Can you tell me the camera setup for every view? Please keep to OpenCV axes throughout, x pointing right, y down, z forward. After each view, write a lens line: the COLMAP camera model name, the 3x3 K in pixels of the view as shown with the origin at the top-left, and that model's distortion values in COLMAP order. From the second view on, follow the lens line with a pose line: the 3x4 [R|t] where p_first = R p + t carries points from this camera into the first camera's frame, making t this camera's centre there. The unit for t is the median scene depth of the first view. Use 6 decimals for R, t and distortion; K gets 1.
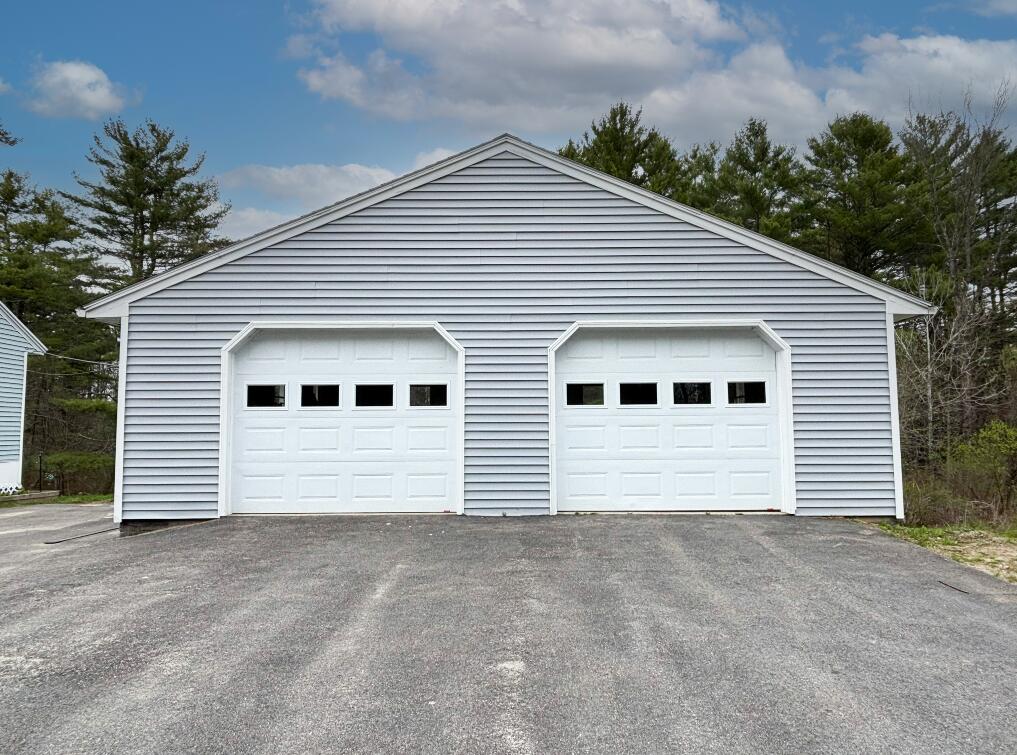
lens RADIAL K [[659.5, 0, 508.5], [0, 659.5, 377.5], [0, 0, 1]] dist [0.009050, -0.024386]
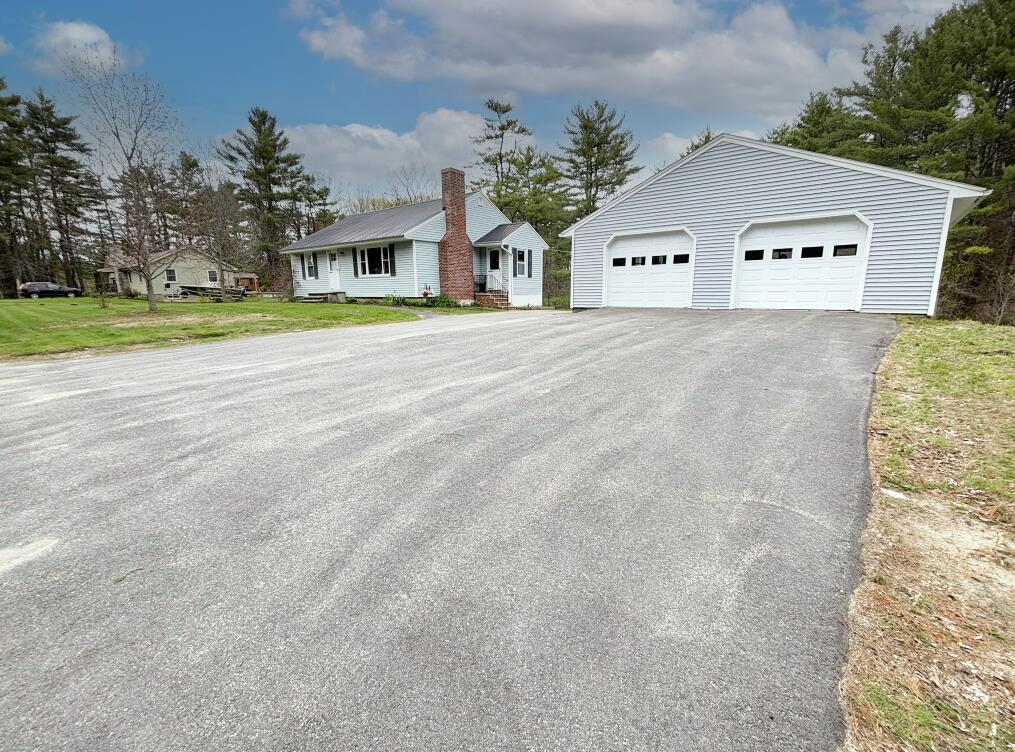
lens RADIAL K [[426.4, 0, 507.5], [0, 426.4, 376.0], [0, 0, 1]] dist [-0.000812, -0.000266]
pose [[0.761819, 0.127099, -0.635199, 0.344542], [0.054032, 0.964679, 0.257829, 0.002226], [0.645533, -0.230740, 0.728043, -0.508107]]
